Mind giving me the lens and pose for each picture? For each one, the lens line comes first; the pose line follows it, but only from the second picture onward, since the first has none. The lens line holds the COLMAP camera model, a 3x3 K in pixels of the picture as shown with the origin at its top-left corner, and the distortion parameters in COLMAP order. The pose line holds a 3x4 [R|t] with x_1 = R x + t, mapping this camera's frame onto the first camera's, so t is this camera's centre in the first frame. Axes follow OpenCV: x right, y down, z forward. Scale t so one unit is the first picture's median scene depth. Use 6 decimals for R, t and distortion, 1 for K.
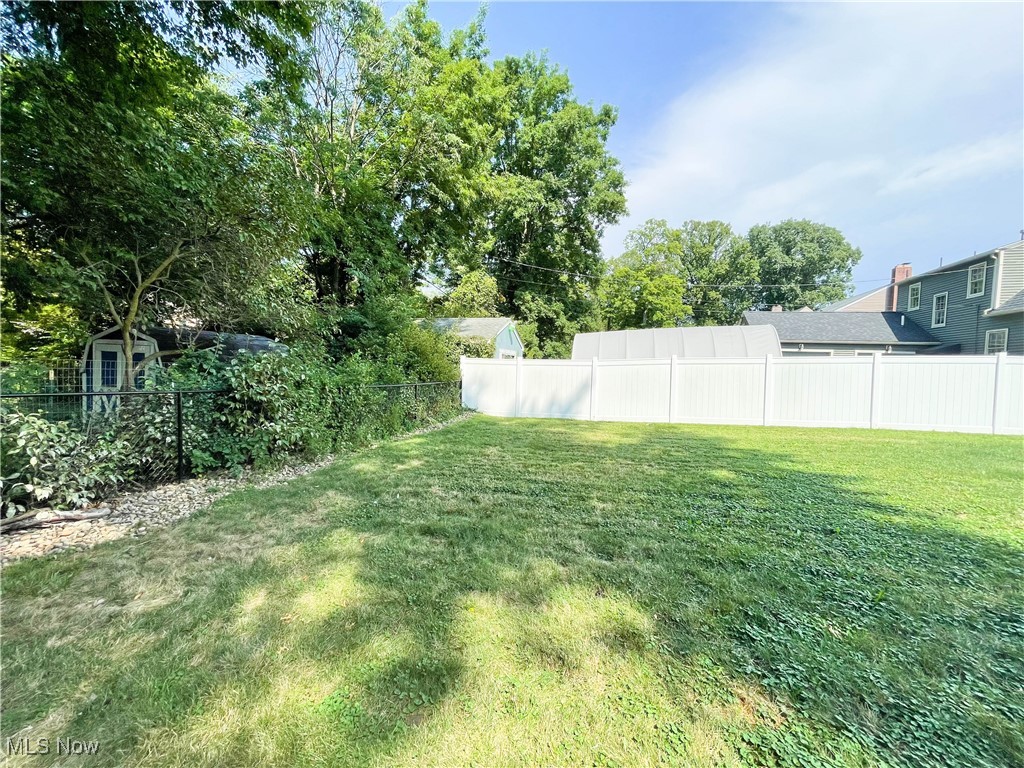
lens RADIAL K [[412.6, 0, 514.6], [0, 412.6, 379.3], [0, 0, 1]] dist [-0.003935, -0.000371]
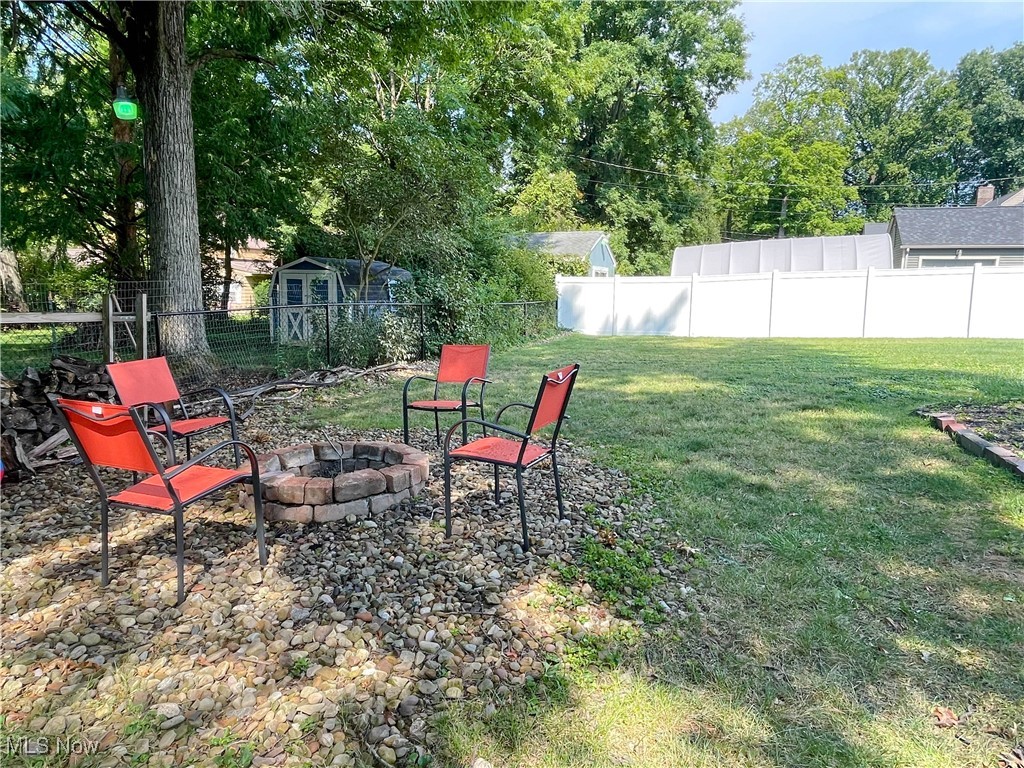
lens RADIAL K [[636.7, 0, 513.9], [0, 636.7, 376.3], [0, 0, 1]] dist [-0.016853, 0.001981]
pose [[0.994223, -0.006927, -0.107112, -0.031792], [0.018450, 0.994091, 0.106968, 0.008882], [0.105738, -0.108327, 0.988476, -0.248015]]
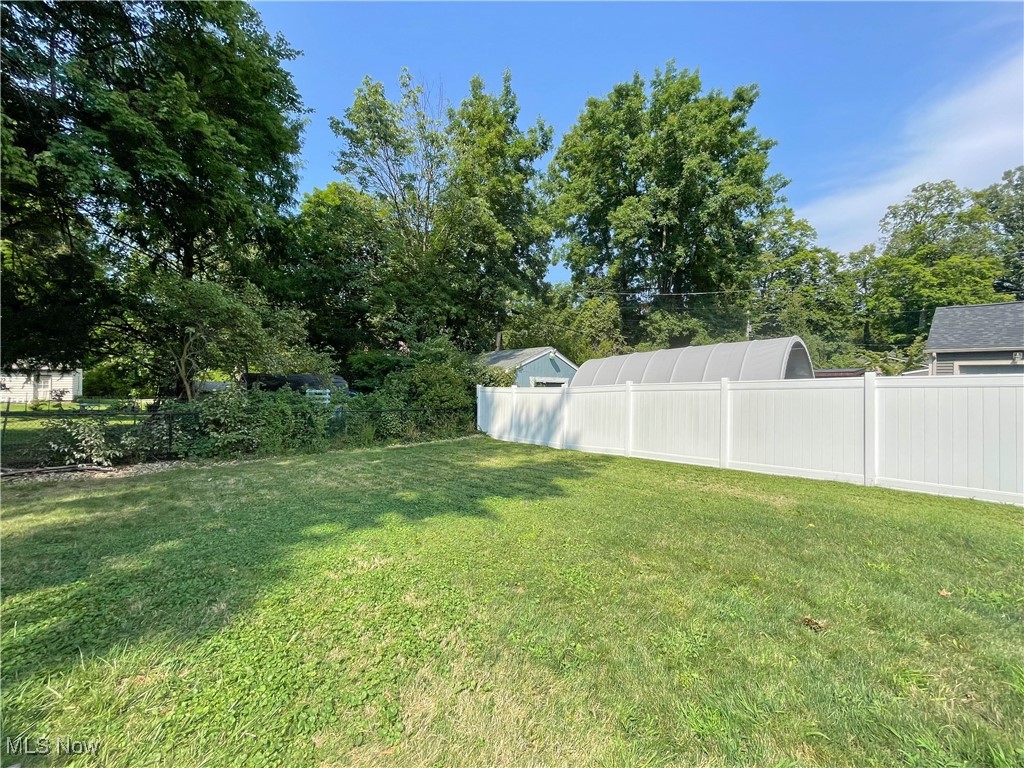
lens RADIAL K [[412.6, 0, 519.5], [0, 412.6, 385.5], [0, 0, 1]] dist [-0.003935, -0.000371]
pose [[0.845464, -0.017156, -0.533756, 0.273206], [-0.004090, 0.999247, -0.038596, -0.005417], [0.534016, 0.034815, 0.844757, 0.043525]]
